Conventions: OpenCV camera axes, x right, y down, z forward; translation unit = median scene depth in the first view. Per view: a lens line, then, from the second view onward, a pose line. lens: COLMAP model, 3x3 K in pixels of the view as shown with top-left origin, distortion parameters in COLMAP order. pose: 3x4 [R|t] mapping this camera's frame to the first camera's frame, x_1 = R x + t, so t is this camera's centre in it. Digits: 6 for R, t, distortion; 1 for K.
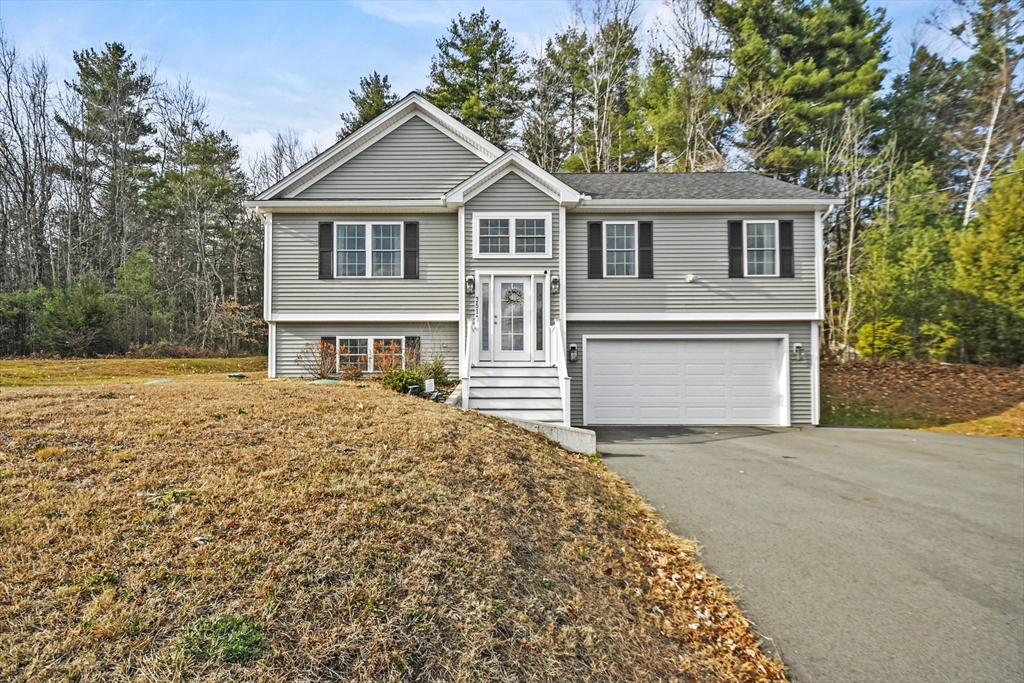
lens RADIAL K [[490.2, 0, 508.8], [0, 490.2, 371.0], [0, 0, 1]] dist [0.001469, -0.020112]
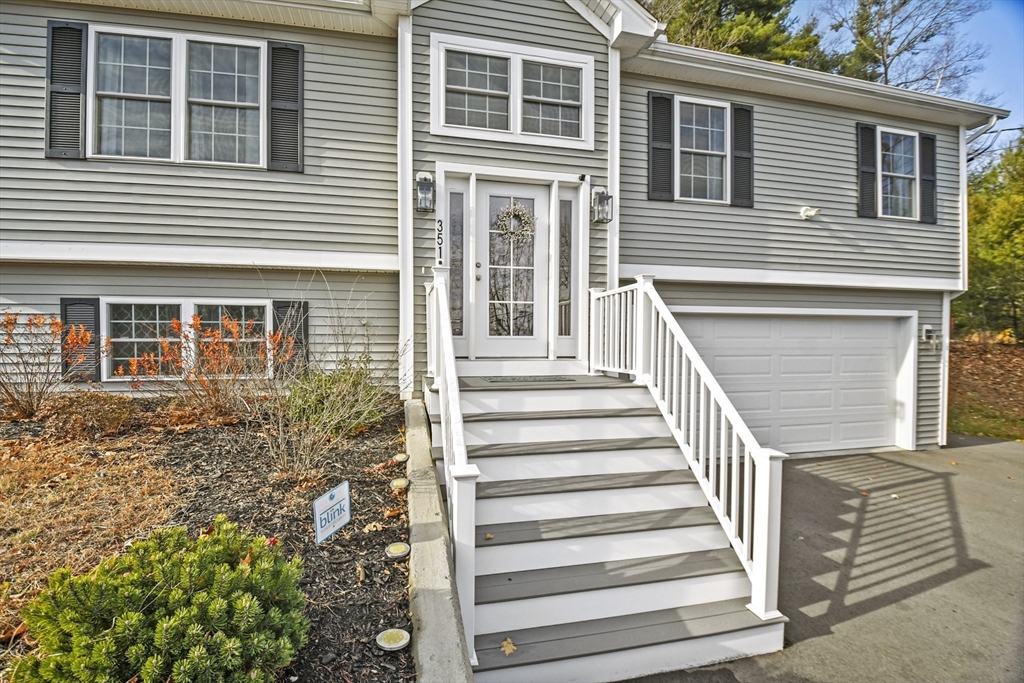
lens RADIAL K [[434.1, 0, 512.0], [0, 434.1, 341.5], [0, 0, 1]] dist [0.013535, -0.026196]
pose [[0.969714, -0.001053, 0.244241, -0.098212], [-0.008707, 0.999206, 0.038875, -0.052311], [-0.244088, -0.039824, 0.968935, 0.574755]]
